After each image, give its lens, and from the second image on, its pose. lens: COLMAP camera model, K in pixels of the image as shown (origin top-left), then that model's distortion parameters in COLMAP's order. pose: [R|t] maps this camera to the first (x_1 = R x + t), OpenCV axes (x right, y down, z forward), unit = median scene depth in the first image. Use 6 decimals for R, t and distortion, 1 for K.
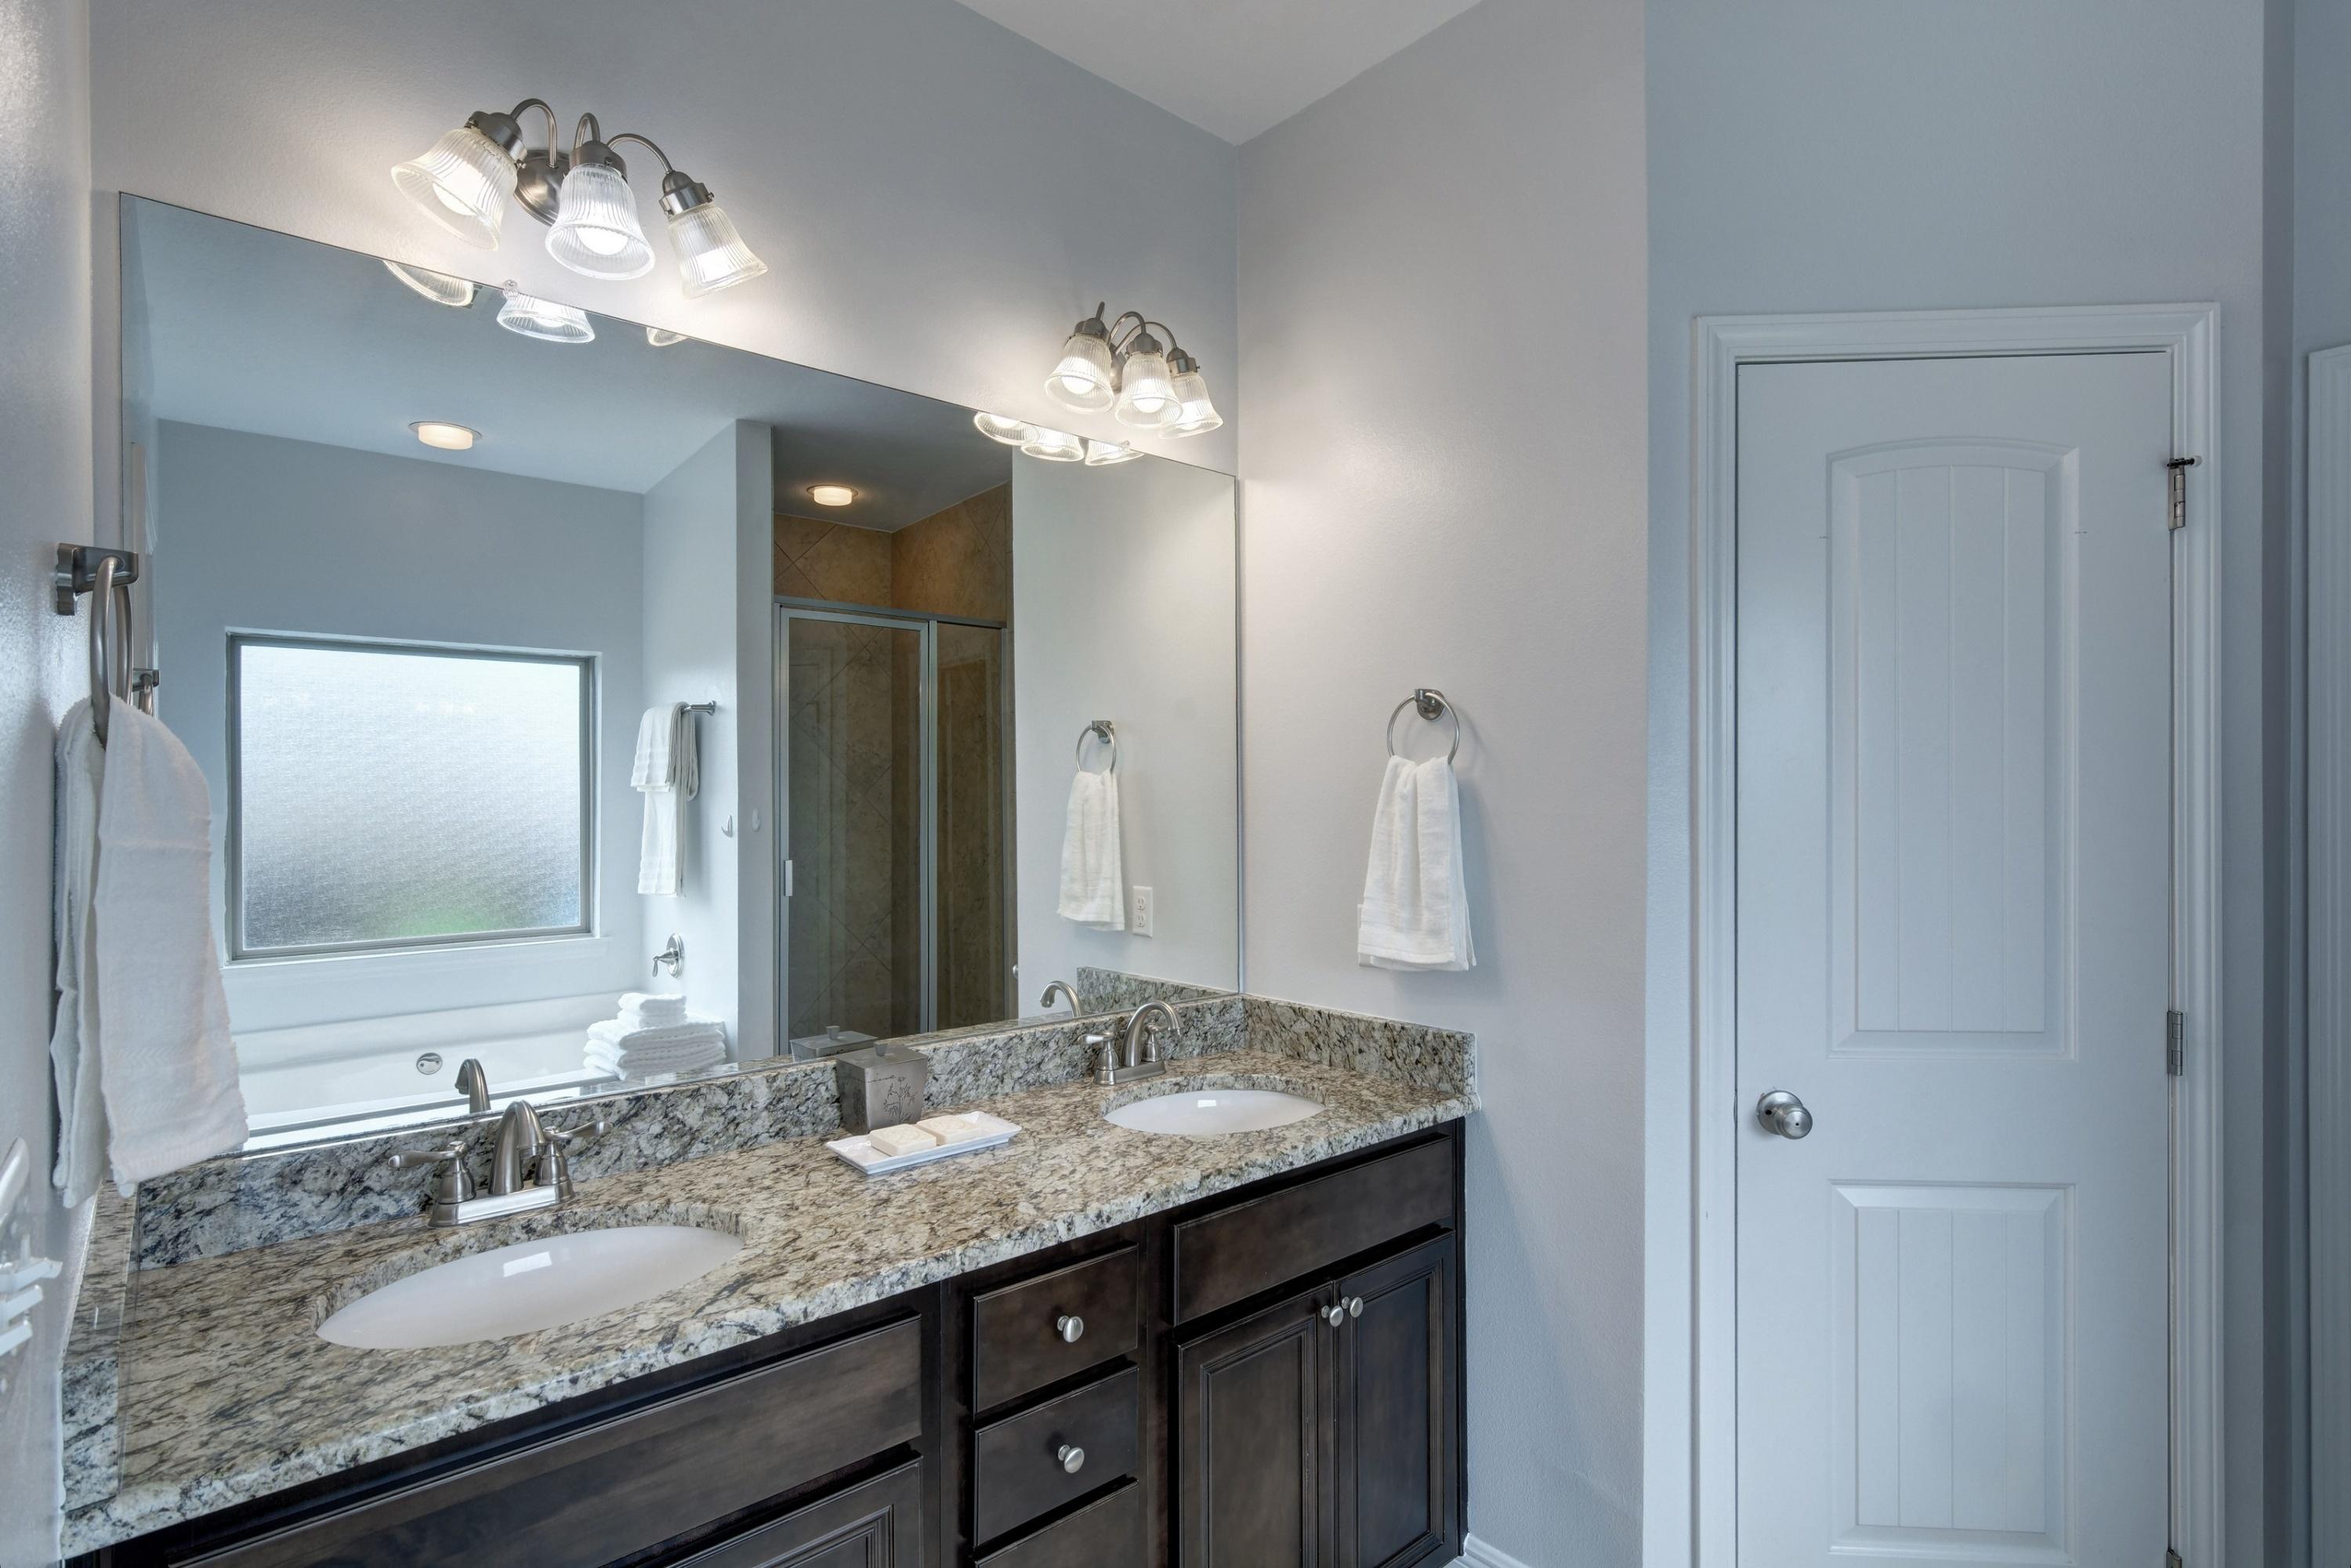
lens RADIAL K [[1136.7, 0, 1176.7], [0, 1136.7, 805.7], [0, 0, 1]] dist [0.003476, -0.000100]
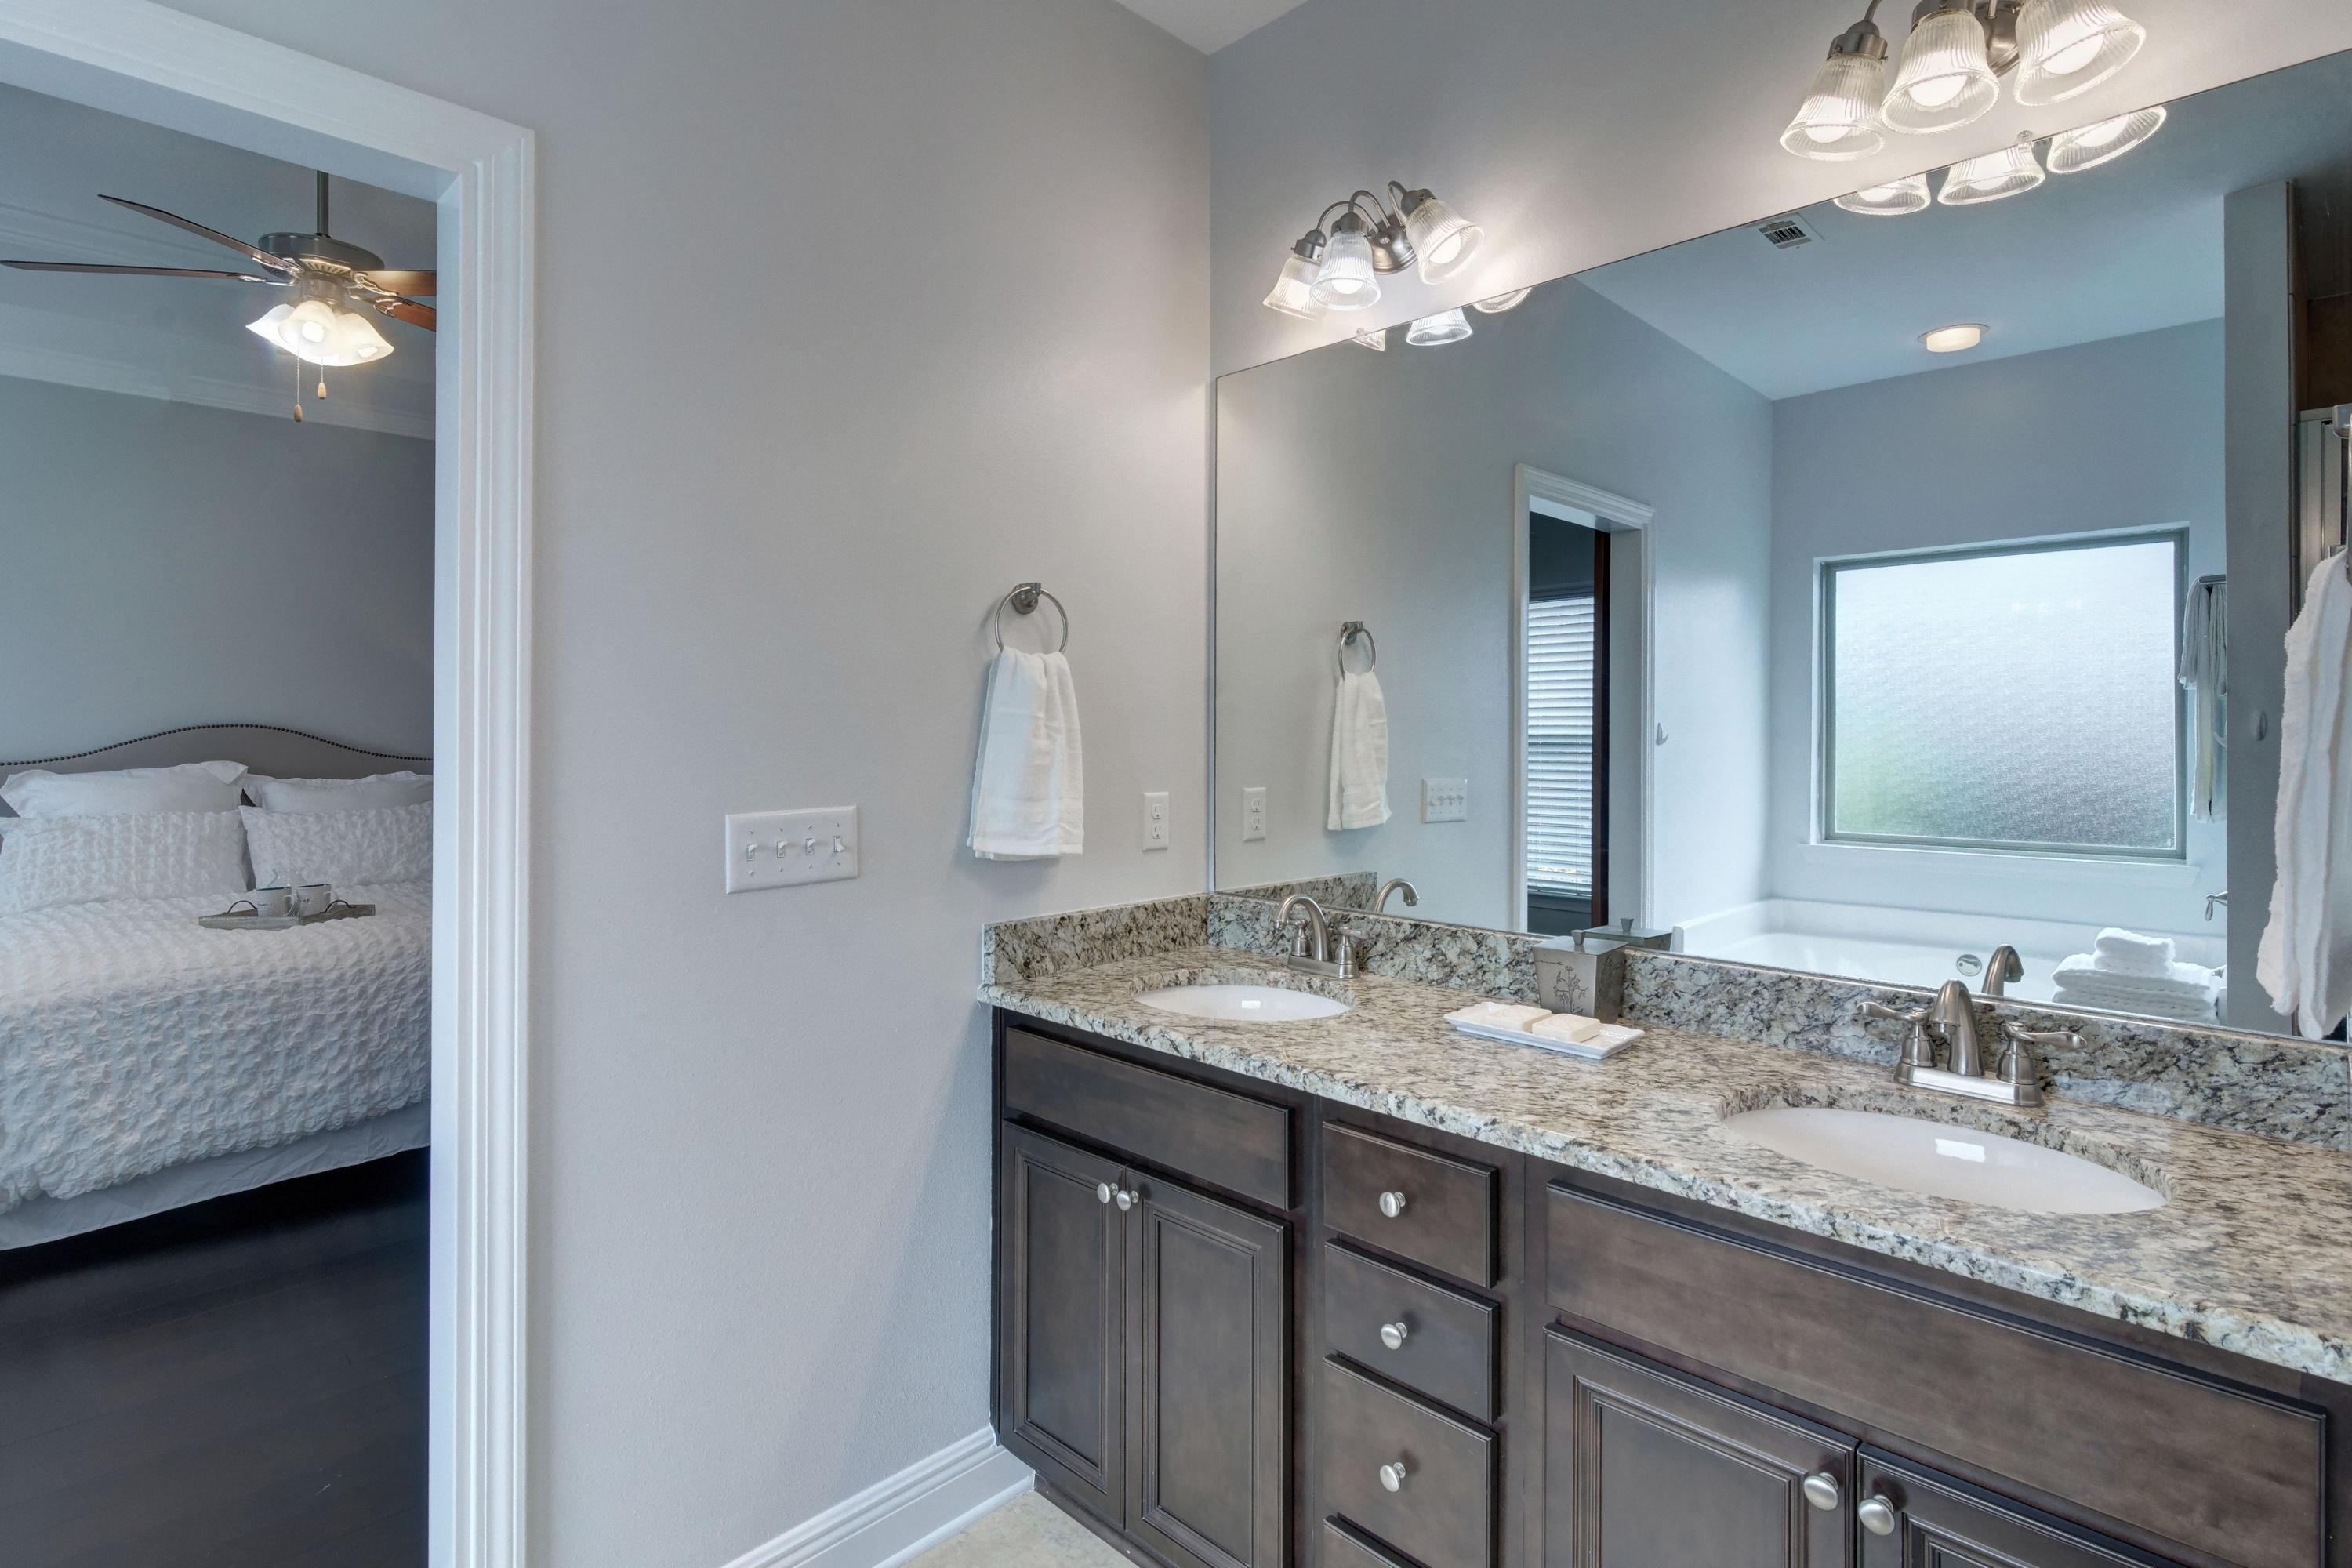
lens RADIAL K [[1146.6, 0, 1184.0], [0, 1146.6, 717.4], [0, 0, 1]] dist [0.001786, 0.000470]
pose [[0.092136, 0.002624, -0.995743, 0.746523], [-0.002635, 0.999994, 0.002392, 0.020600], [0.995743, 0.002403, 0.092142, 0.593719]]
